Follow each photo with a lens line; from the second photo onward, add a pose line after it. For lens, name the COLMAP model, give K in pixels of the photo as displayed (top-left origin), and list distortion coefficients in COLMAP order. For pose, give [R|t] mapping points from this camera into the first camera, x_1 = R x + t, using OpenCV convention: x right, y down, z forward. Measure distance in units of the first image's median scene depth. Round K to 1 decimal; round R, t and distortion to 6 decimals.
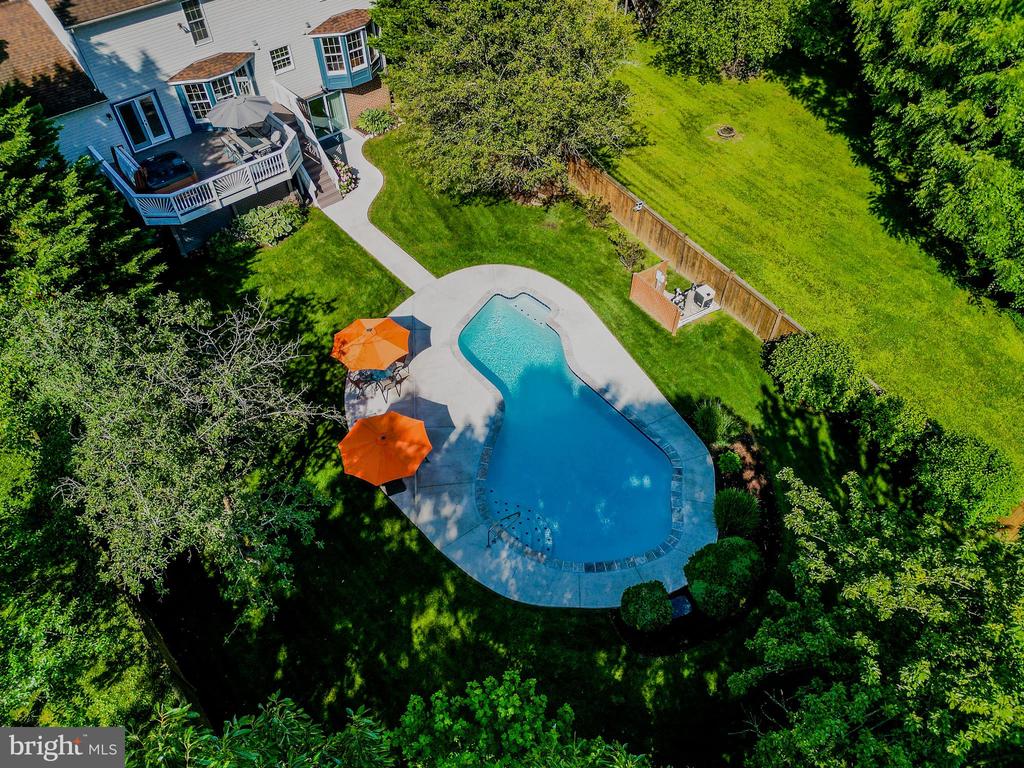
lens RADIAL K [[718.2, 0, 512.0], [0, 718.2, 384.0], [0, 0, 1]] dist [0.107195, -0.135658]
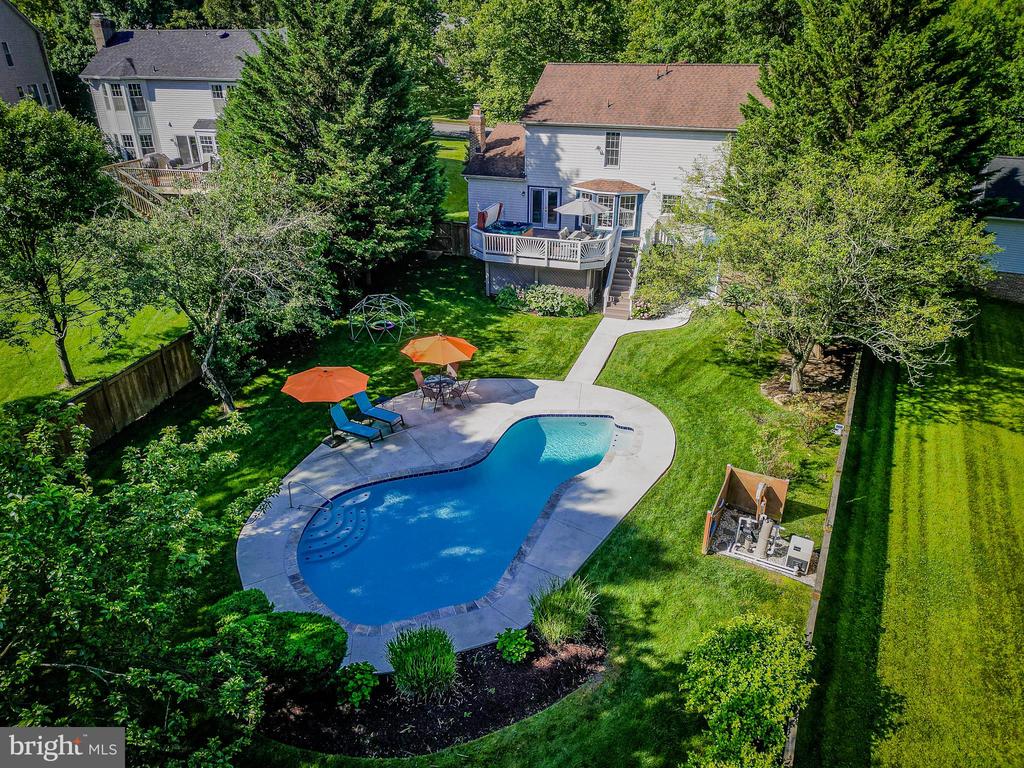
lens RADIAL K [[718.2, 0, 512.0], [0, 718.2, 384.0], [0, 0, 1]] dist [0.107195, -0.135658]
pose [[0.496712, 0.389045, -0.775836, 0.557001], [-0.657622, 0.752068, -0.043902, -0.033705], [0.566401, 0.532013, 0.629406, 0.333748]]
